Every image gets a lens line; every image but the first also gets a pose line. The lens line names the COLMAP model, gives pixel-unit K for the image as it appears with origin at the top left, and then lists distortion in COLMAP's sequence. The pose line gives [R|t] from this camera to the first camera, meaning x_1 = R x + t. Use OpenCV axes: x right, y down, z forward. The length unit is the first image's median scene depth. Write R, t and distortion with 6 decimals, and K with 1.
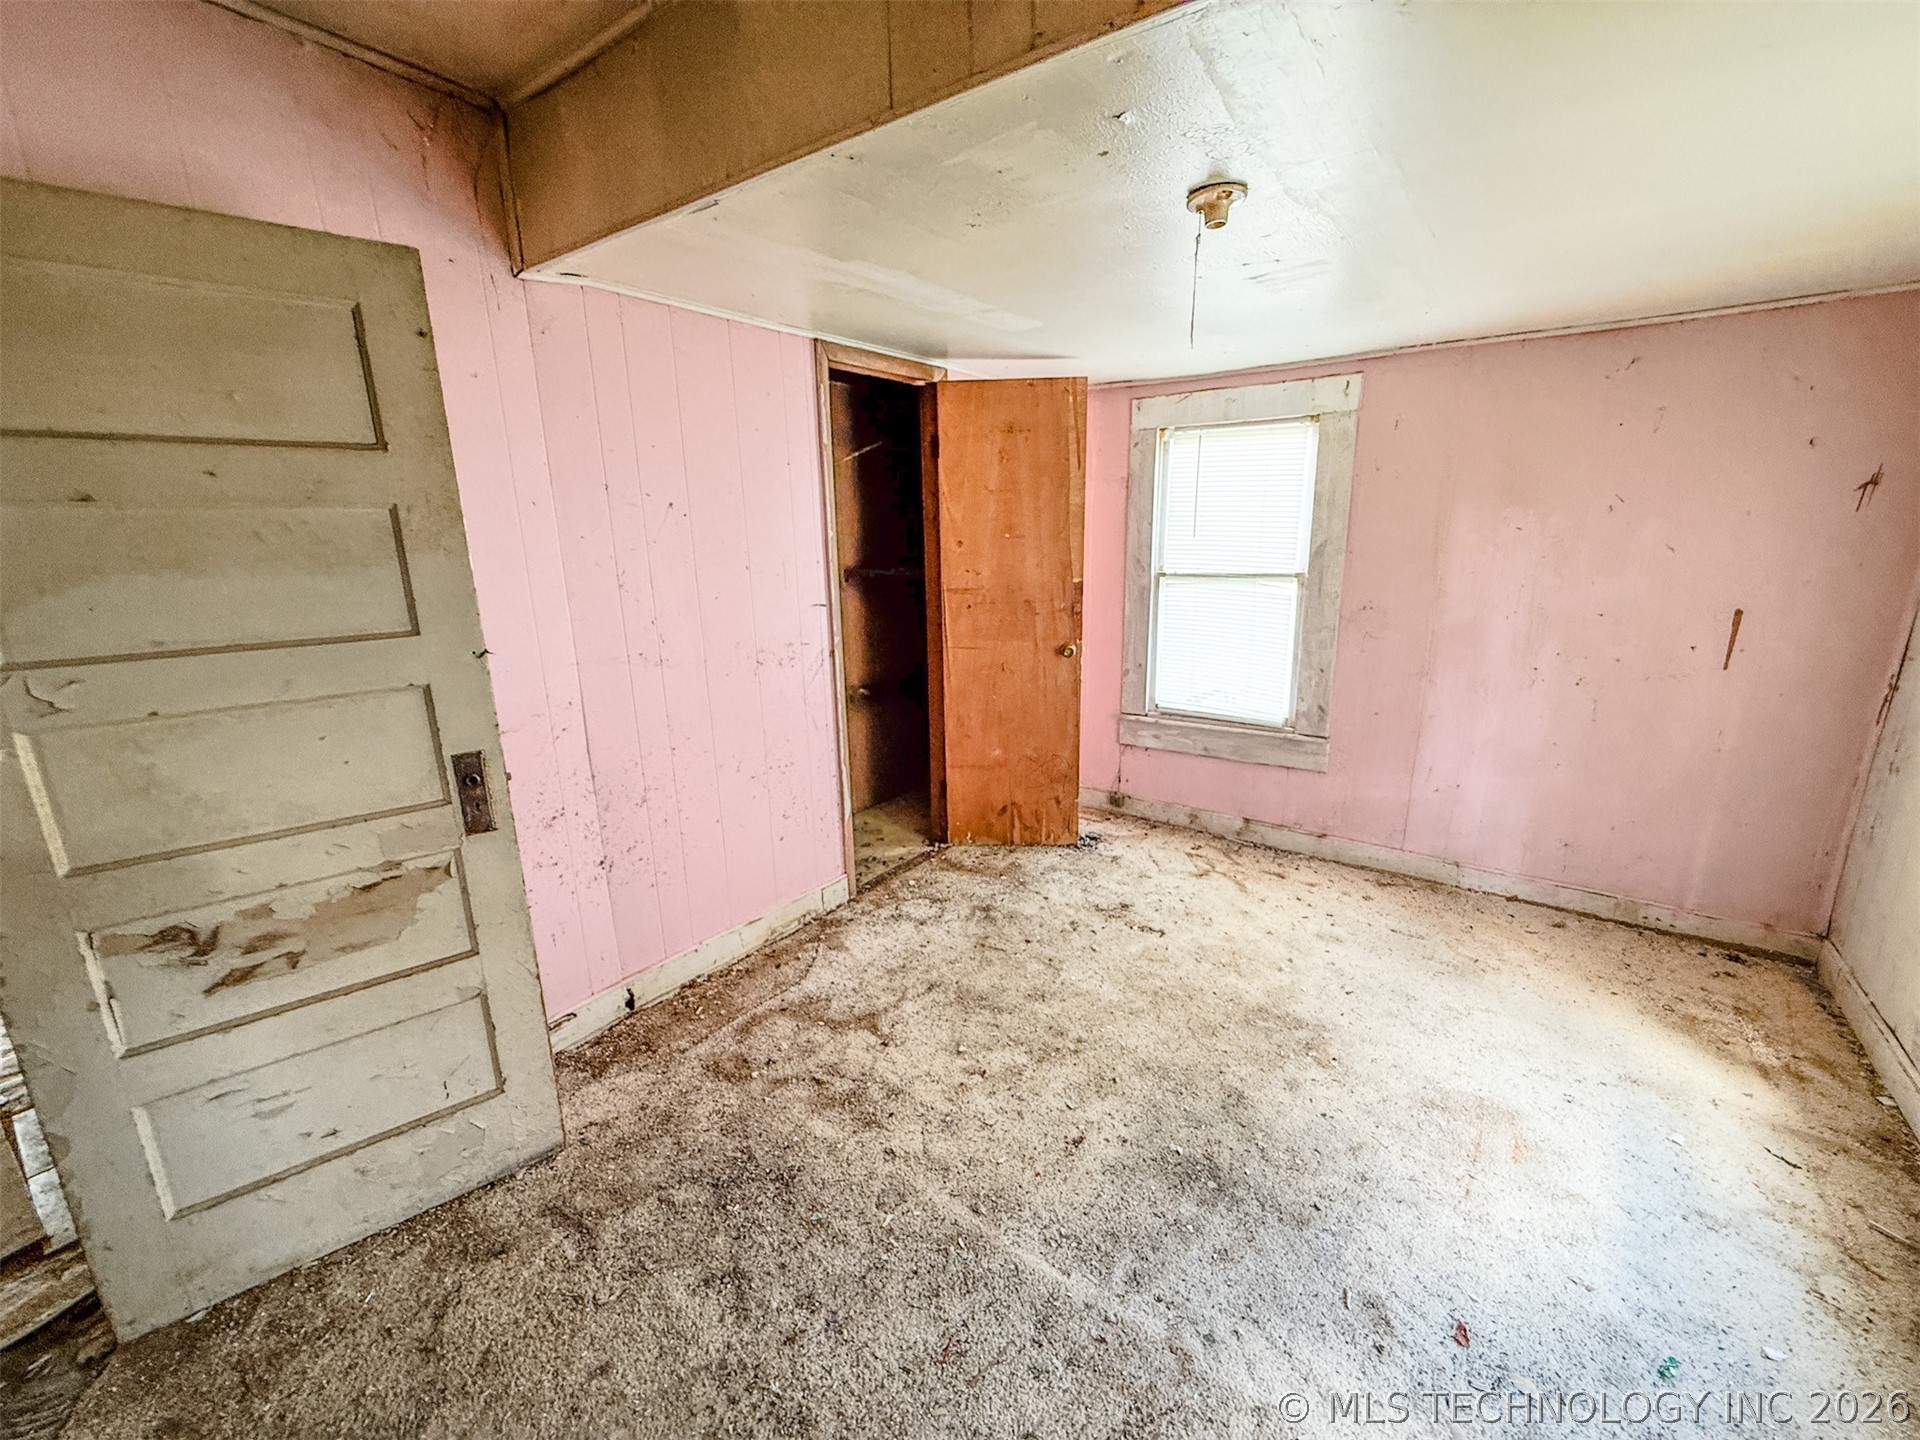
lens RADIAL K [[785.8, 0, 962.7], [0, 785.8, 724.3], [0, 0, 1]] dist [-0.000813, -0.000483]
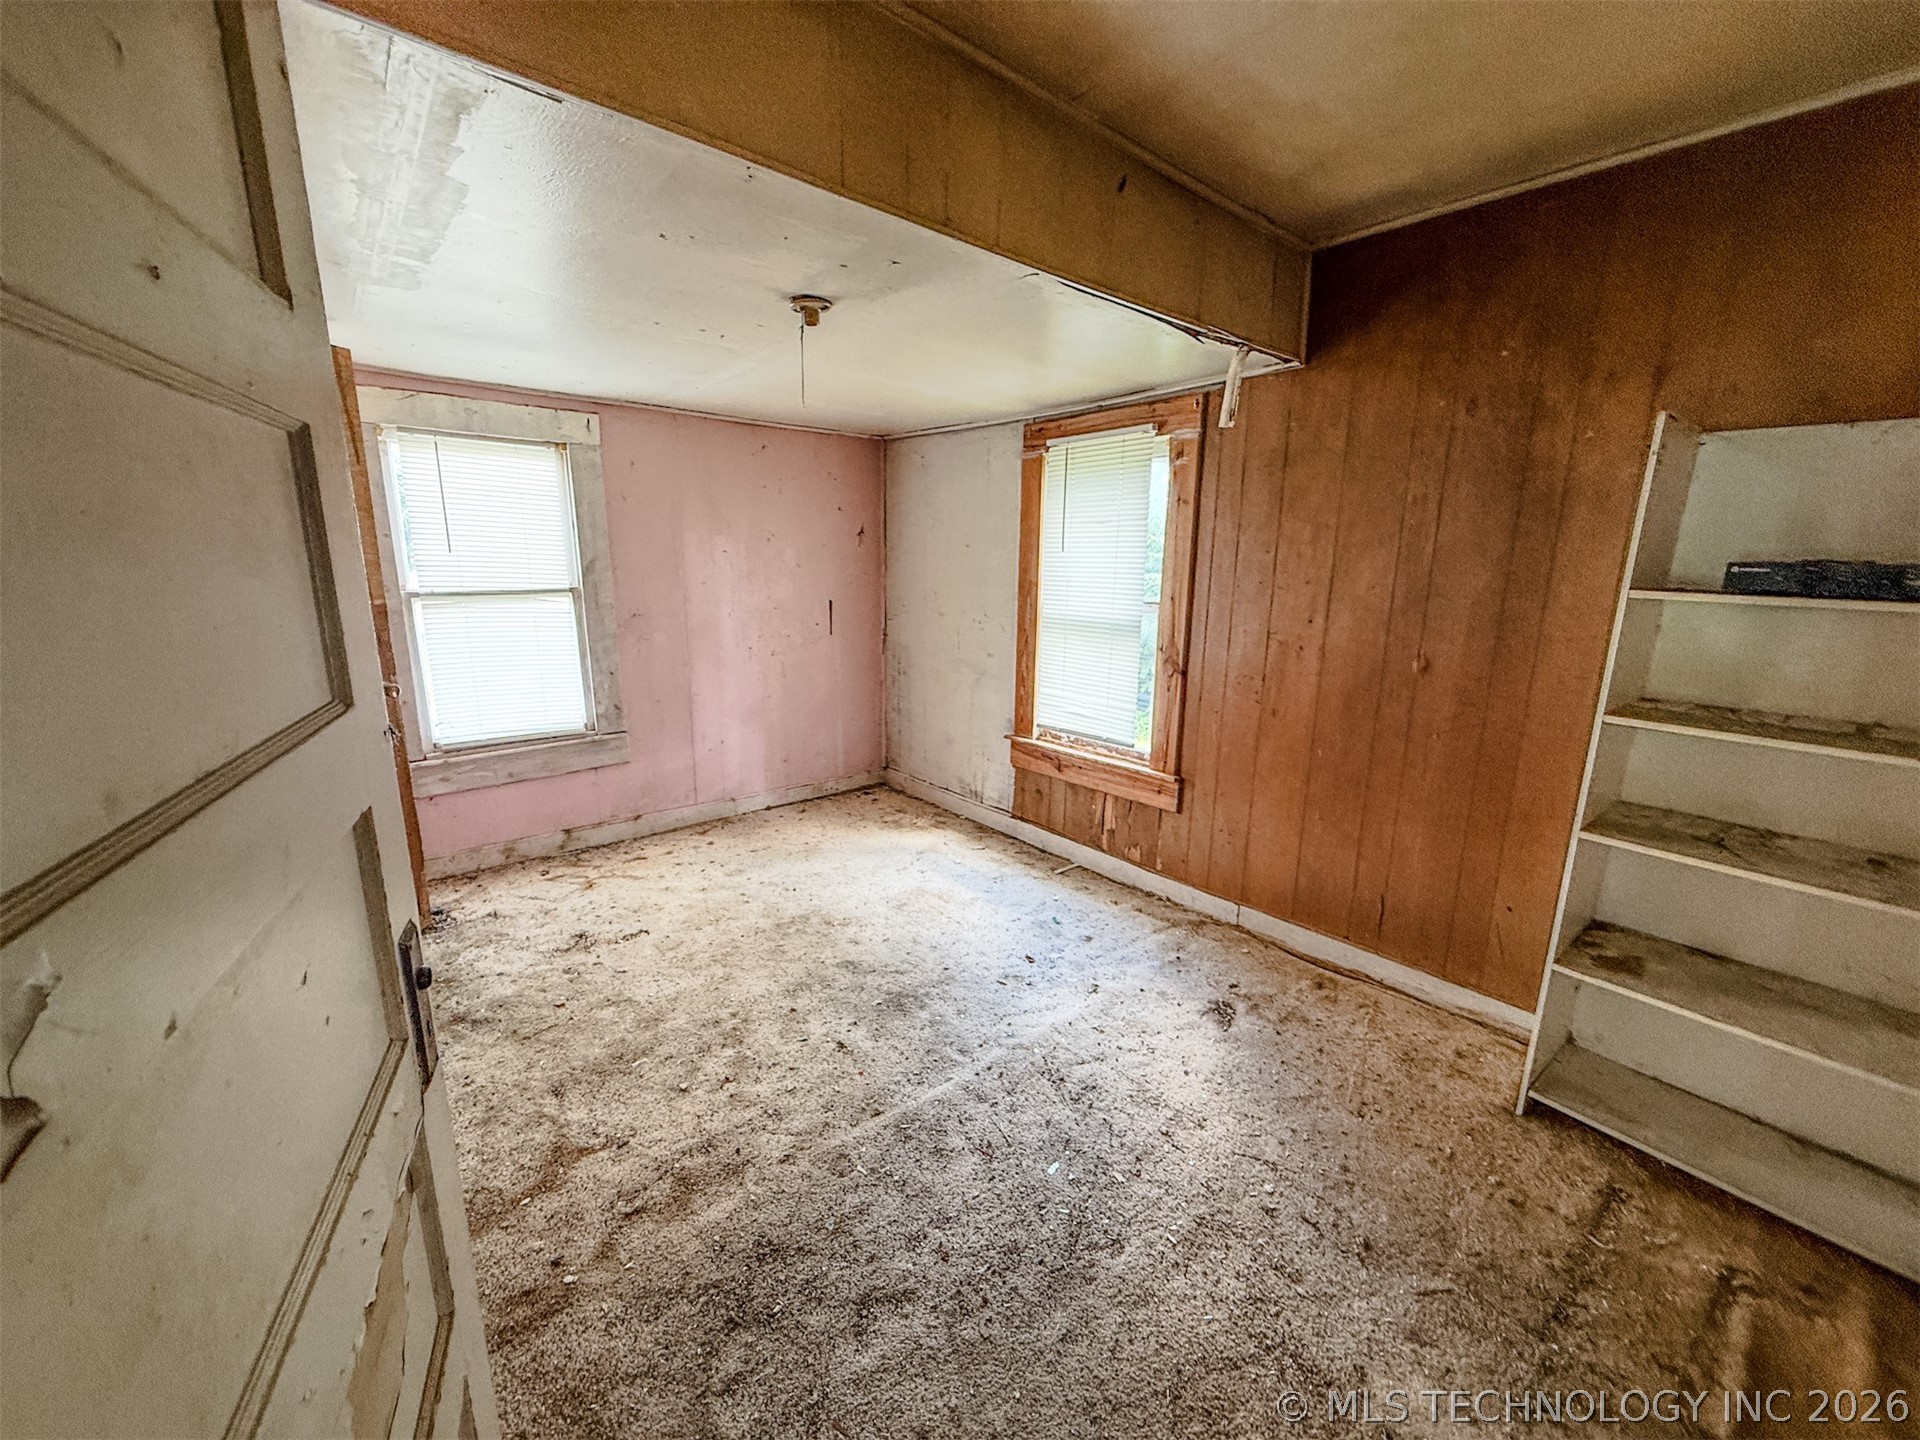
lens RADIAL K [[785.8, 0, 964.6], [0, 785.8, 726.8], [0, 0, 1]] dist [-0.000813, -0.000483]
pose [[0.202940, -0.188088, 0.960957, -0.601126], [0.220013, 0.965044, 0.142424, -0.049445], [-0.954154, 0.182519, 0.237228, 0.300167]]
